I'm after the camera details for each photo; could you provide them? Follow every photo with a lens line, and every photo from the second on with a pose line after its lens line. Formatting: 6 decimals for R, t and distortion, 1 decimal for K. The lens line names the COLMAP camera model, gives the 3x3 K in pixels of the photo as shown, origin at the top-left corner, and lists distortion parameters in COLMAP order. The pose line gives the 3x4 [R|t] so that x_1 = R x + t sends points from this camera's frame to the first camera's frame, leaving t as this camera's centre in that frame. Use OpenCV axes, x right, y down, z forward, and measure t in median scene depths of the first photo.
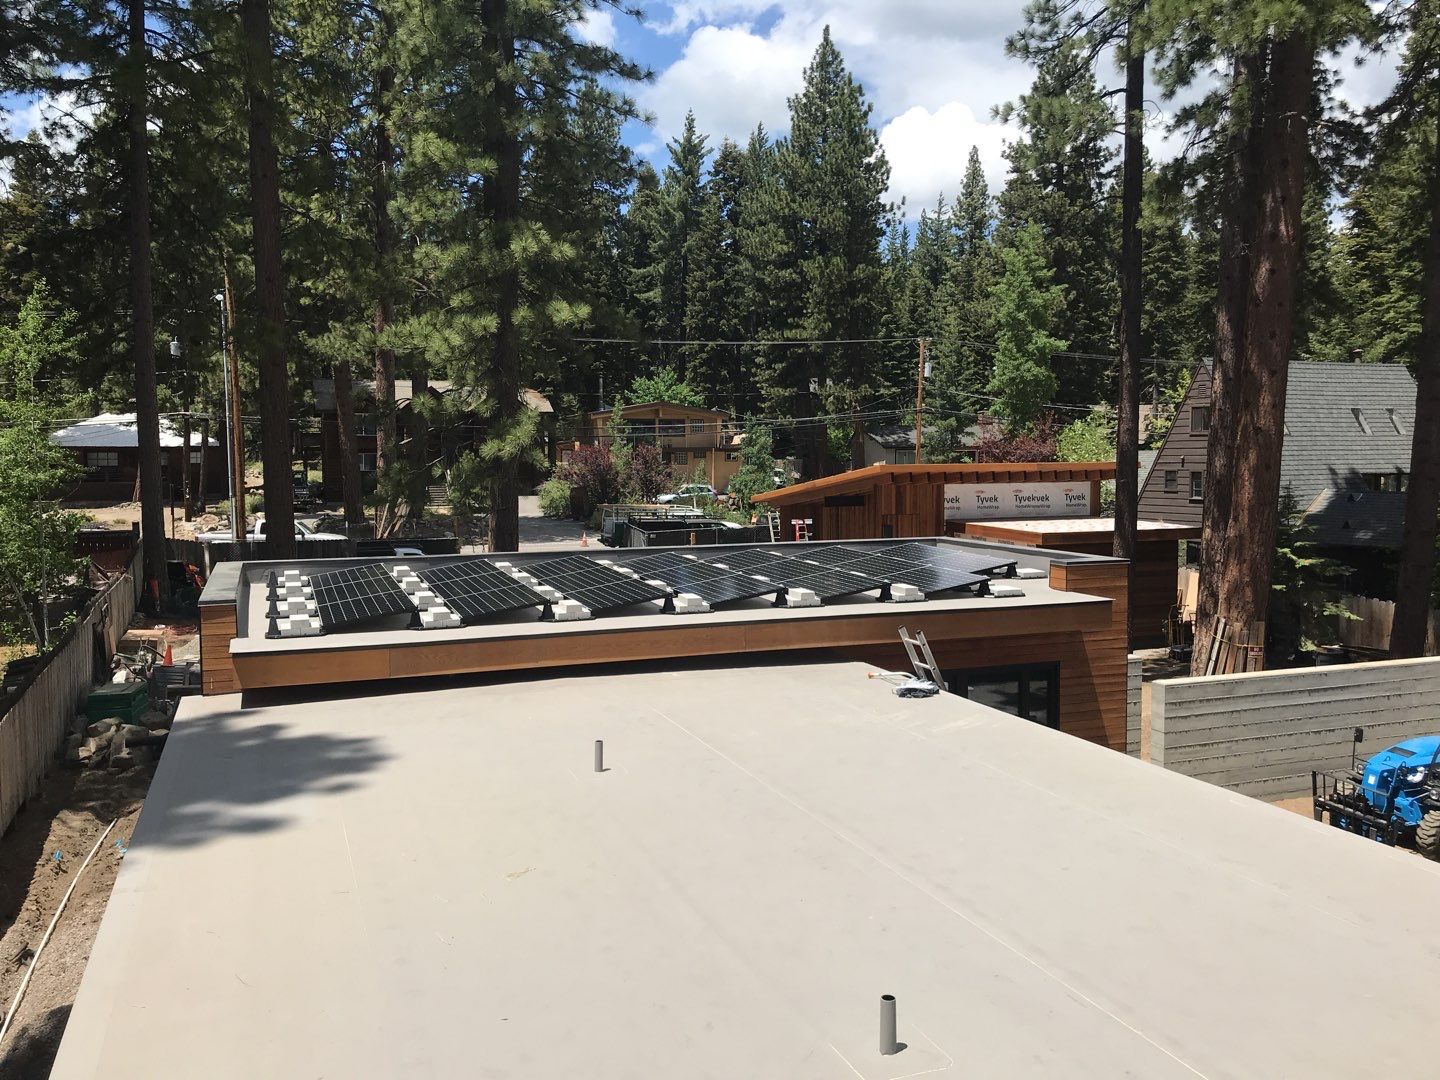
lens RADIAL K [[1170.1, 0, 725.9], [0, 1170.1, 532.6], [0, 0, 1]] dist [0.000499, 0.005297]
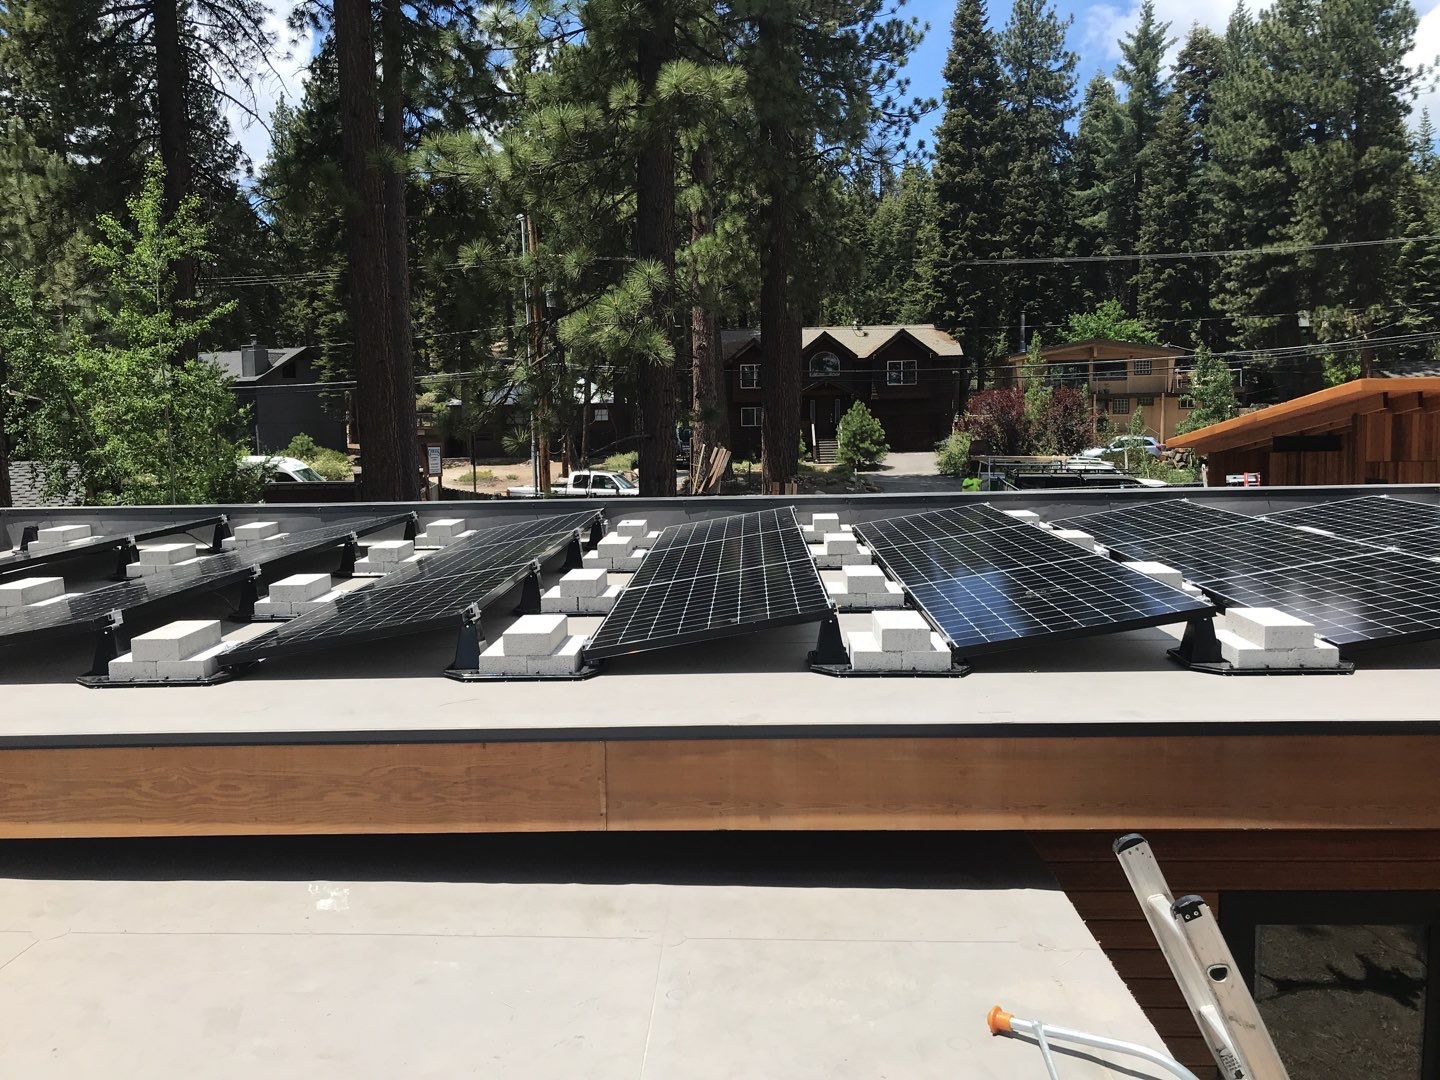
lens RADIAL K [[1170.1, 0, 711.0], [0, 1170.1, 507.4], [0, 0, 1]] dist [0.000499, 0.005297]
pose [[0.917286, 0.014719, -0.397957, 0.023599], [-0.011433, 0.999878, 0.010630, 0.002413], [0.398064, -0.005201, 0.917343, 0.109841]]
